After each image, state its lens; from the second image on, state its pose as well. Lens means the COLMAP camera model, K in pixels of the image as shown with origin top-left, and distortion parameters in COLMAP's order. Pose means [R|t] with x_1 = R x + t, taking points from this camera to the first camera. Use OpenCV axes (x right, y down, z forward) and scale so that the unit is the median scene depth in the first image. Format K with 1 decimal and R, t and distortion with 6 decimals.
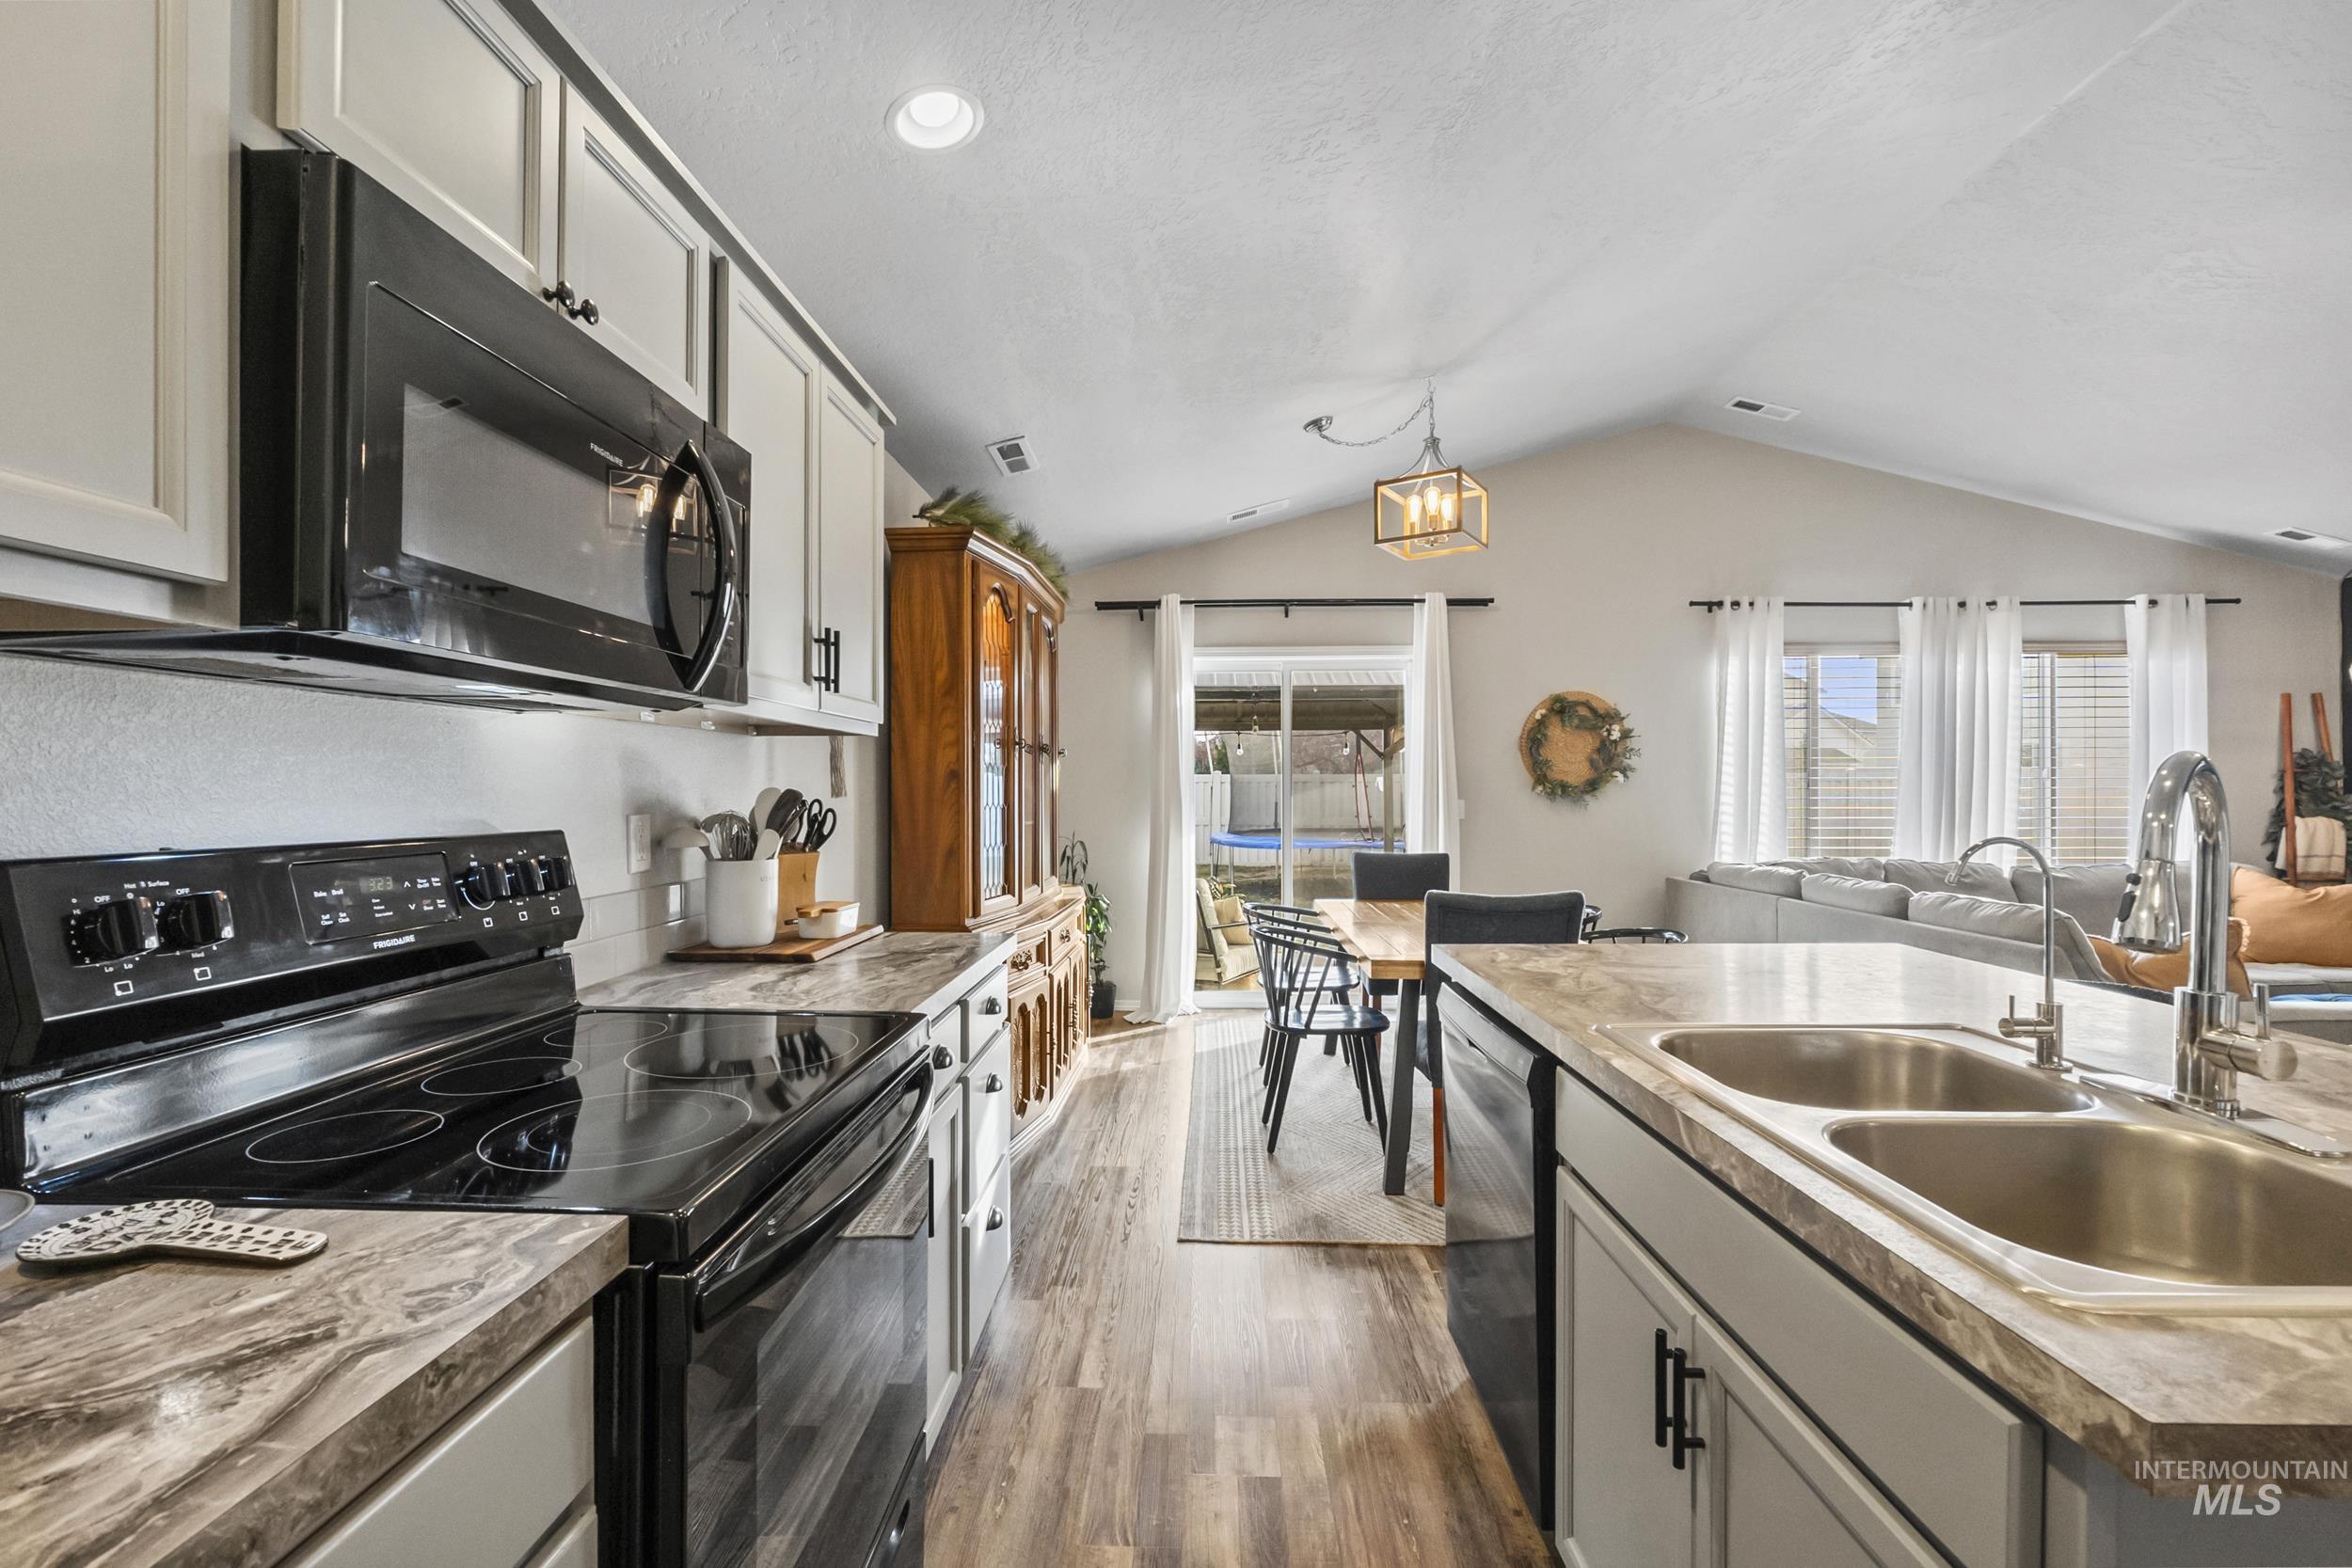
lens RADIAL K [[1006.1, 0, 1177.6], [0, 1006.1, 792.0], [0, 0, 1]] dist [-0.000388, -0.000133]
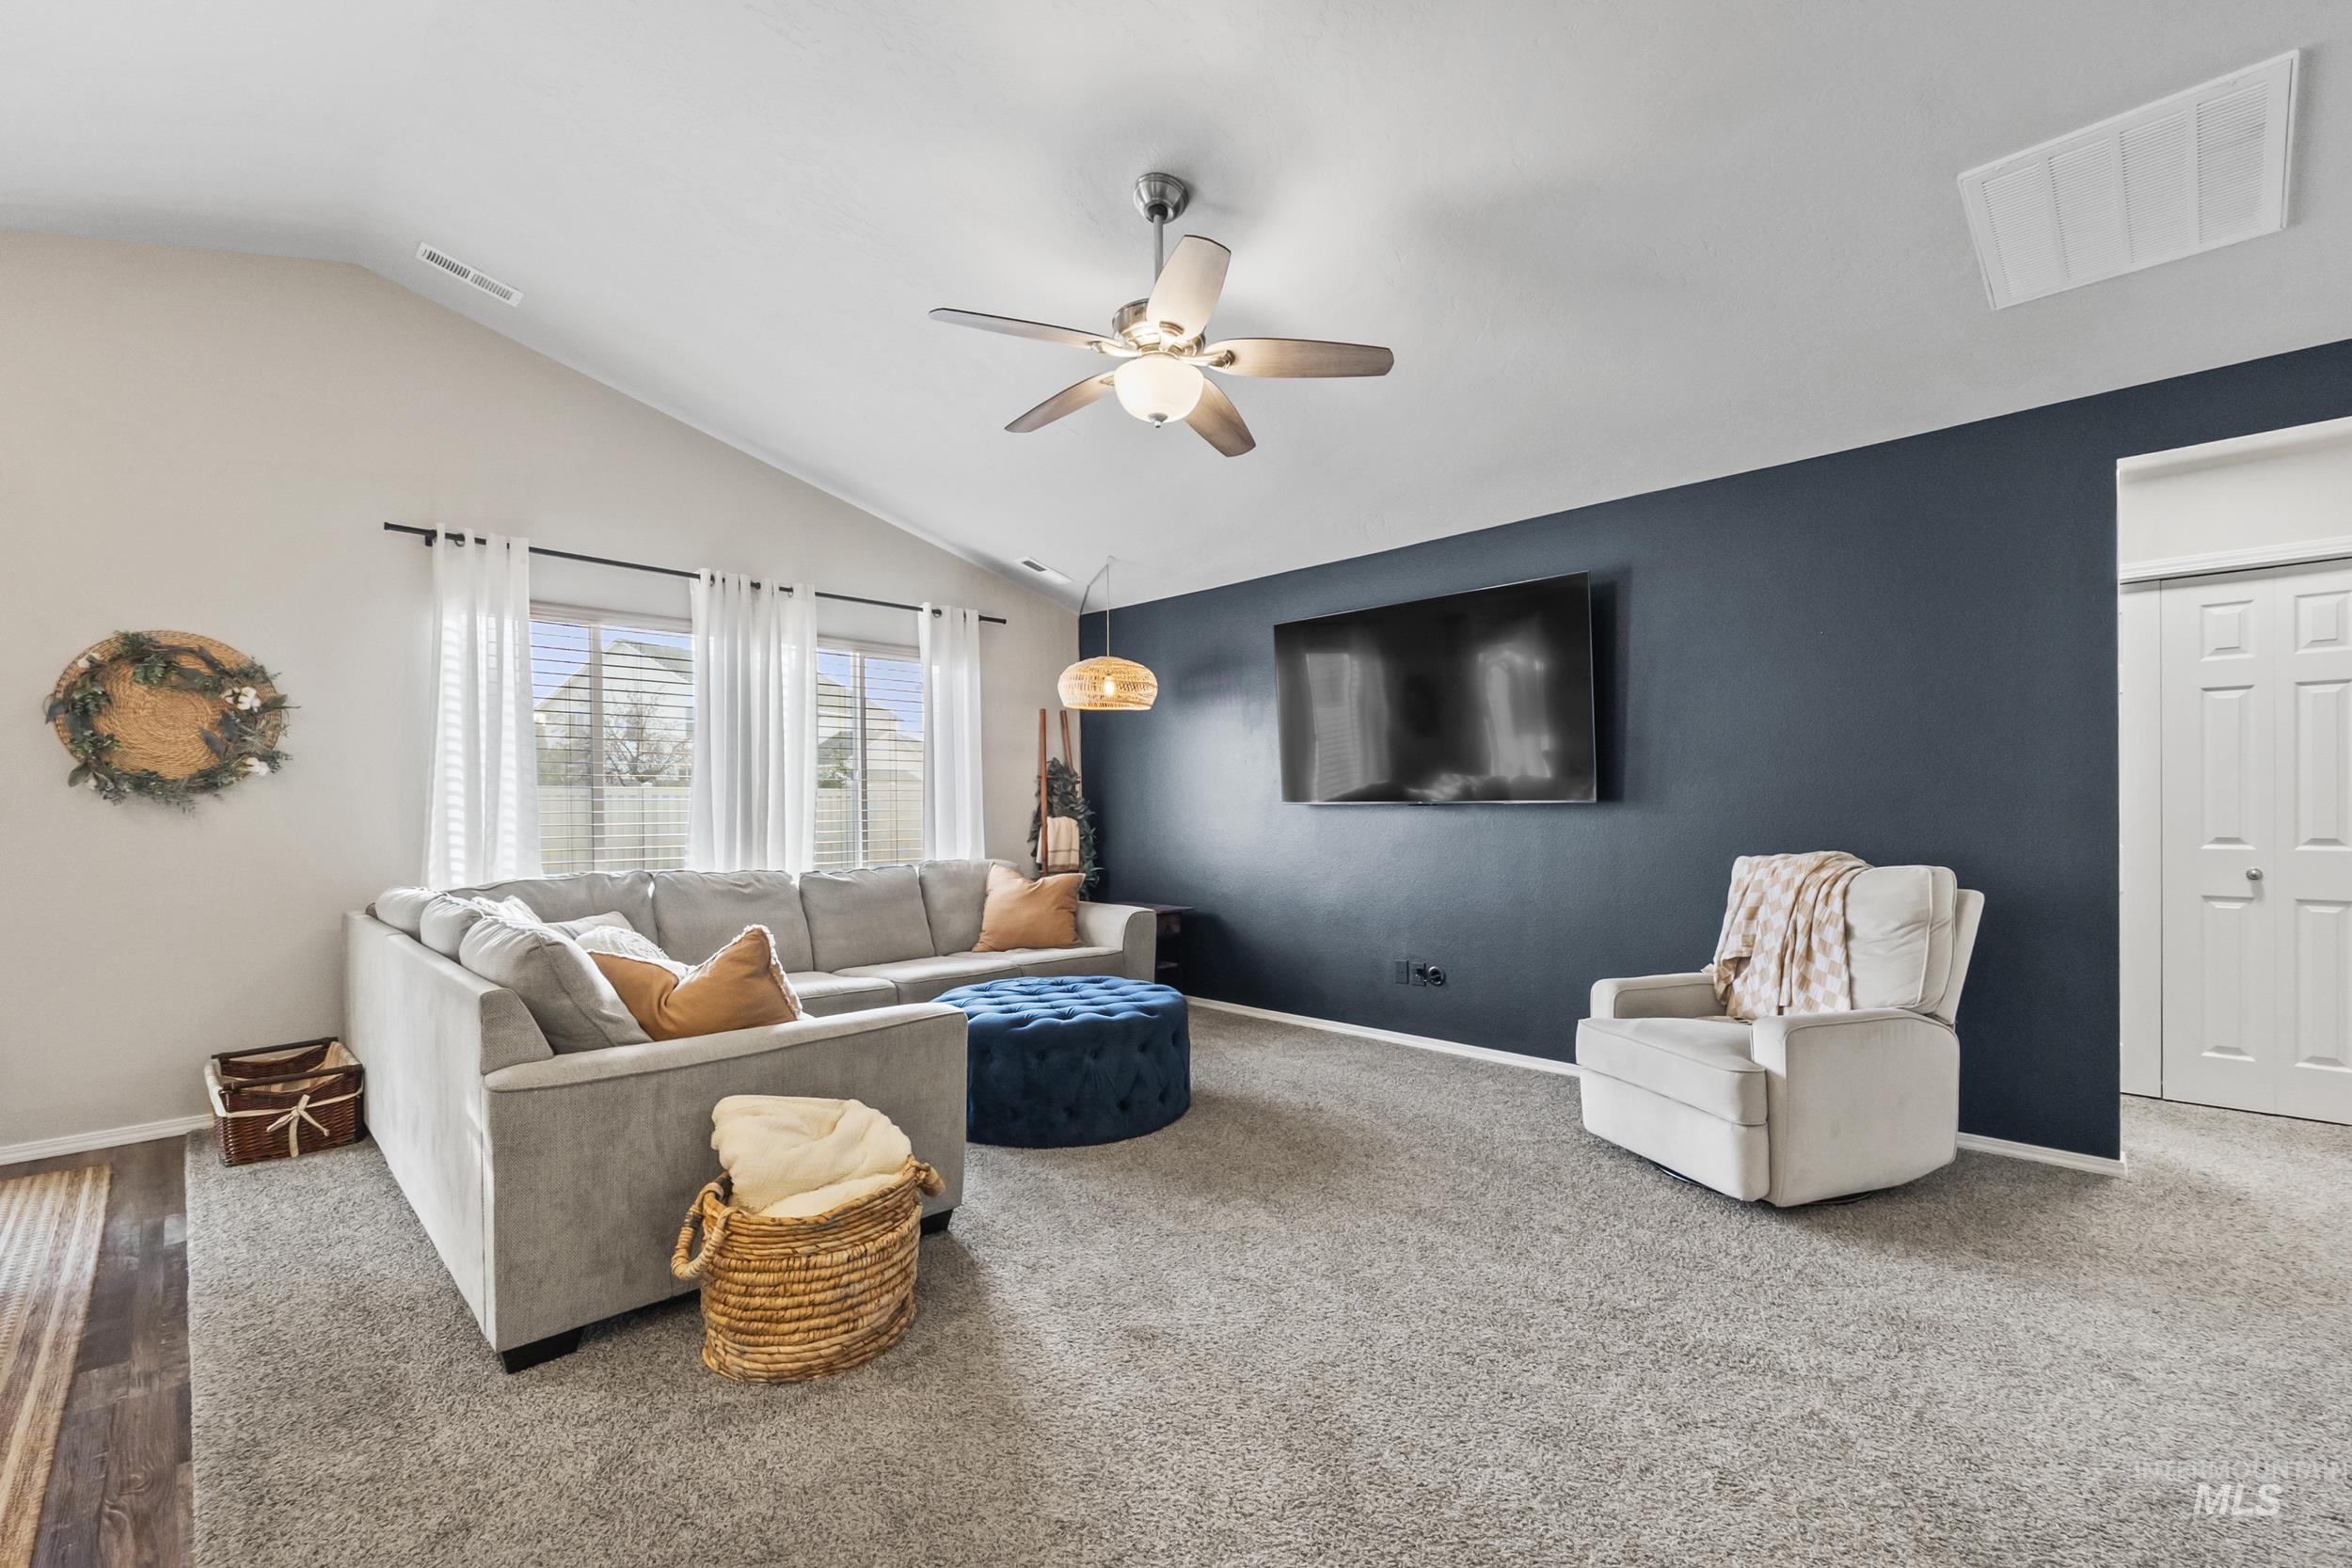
lens RADIAL K [[1004.0, 0, 1175.5], [0, 1004.0, 822.4], [0, 0, 1]] dist [-0.006931, 0.000151]
pose [[0.686006, -0.012882, 0.727481, 0.377828], [0.007702, 0.999916, 0.010444, 0.019568], [-0.727555, -0.001561, 0.686048, 0.108341]]
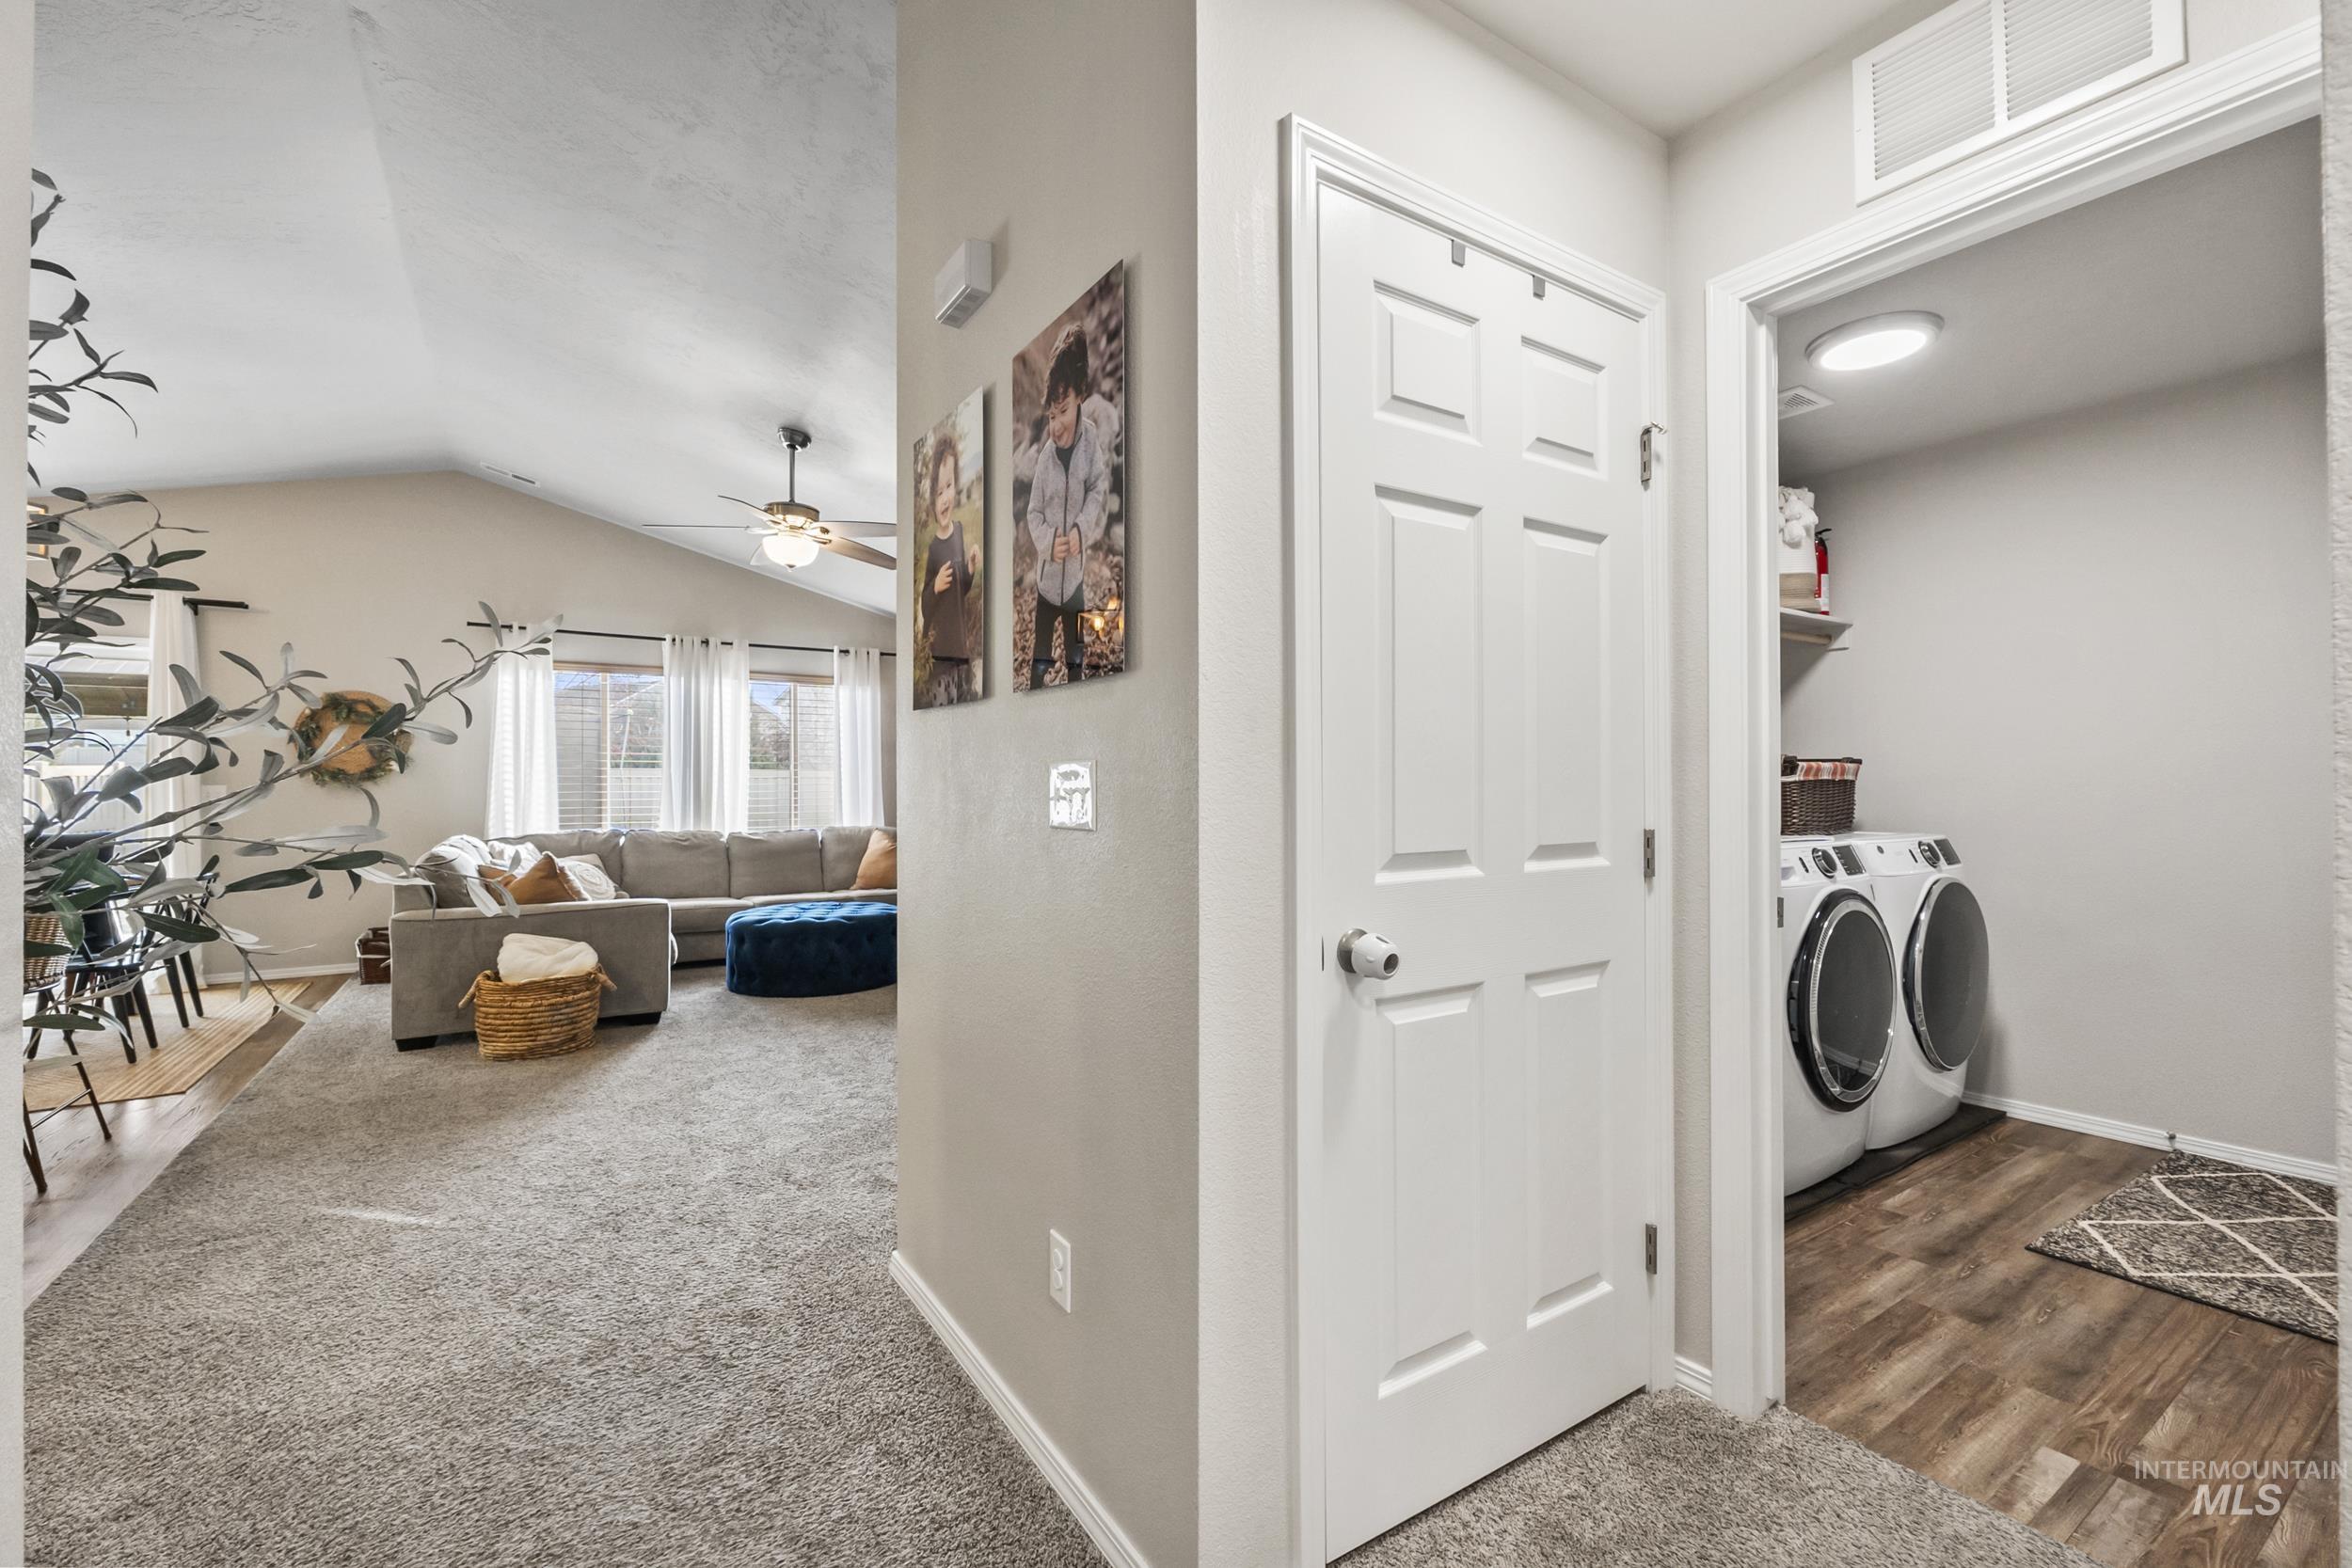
lens RADIAL K [[989.2, 0, 1176.0], [0, 989.2, 784.0], [0, 0, 1]] dist [-0.008666, -0.000247]
pose [[0.818649, 0.000148, 0.574294, 0.529322], [0.005804, 0.999947, -0.008531, 0.020878], [-0.574265, 0.010317, 0.818605, -0.455761]]
